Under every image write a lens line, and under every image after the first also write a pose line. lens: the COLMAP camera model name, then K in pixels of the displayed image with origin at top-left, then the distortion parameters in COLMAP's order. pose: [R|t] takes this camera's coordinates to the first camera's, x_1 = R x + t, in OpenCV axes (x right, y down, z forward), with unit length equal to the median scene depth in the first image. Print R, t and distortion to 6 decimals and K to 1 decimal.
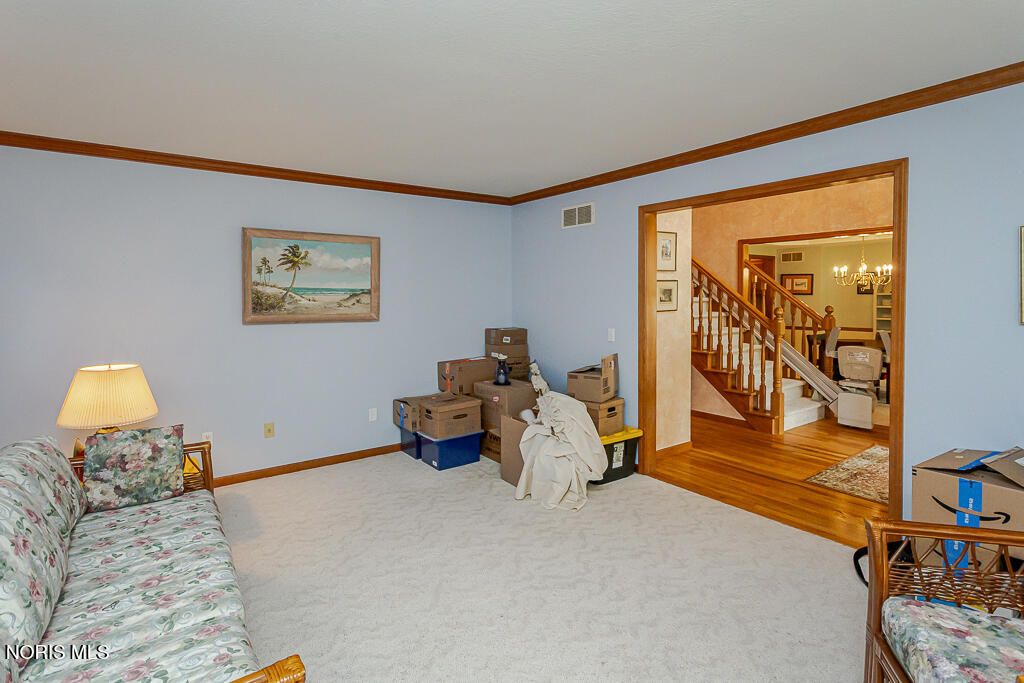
lens RADIAL K [[481.1, 0, 510.5], [0, 481.1, 300.8], [0, 0, 1]] dist [0.000346, 0.000059]
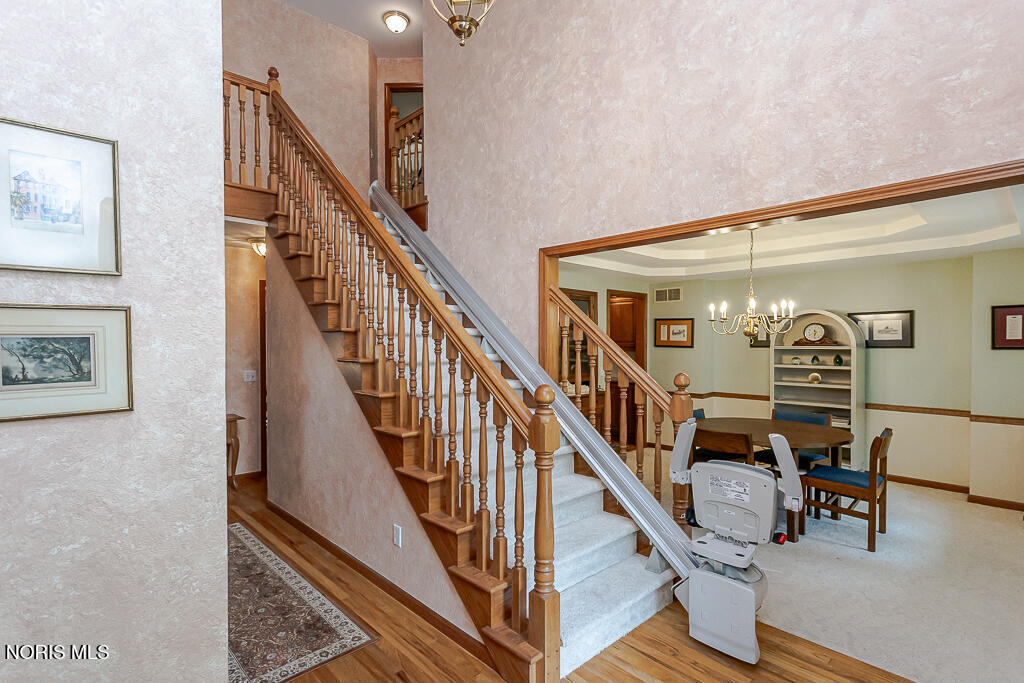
lens RADIAL K [[499.7, 0, 508.0], [0, 499.7, 342.0], [0, 0, 1]] dist [0.001203, 0.000738]
pose [[0.988638, 0.004854, 0.150240, 0.338781], [-0.002410, 0.999862, -0.016446, -0.010937], [-0.150299, 0.015897, 0.988513, 0.428206]]
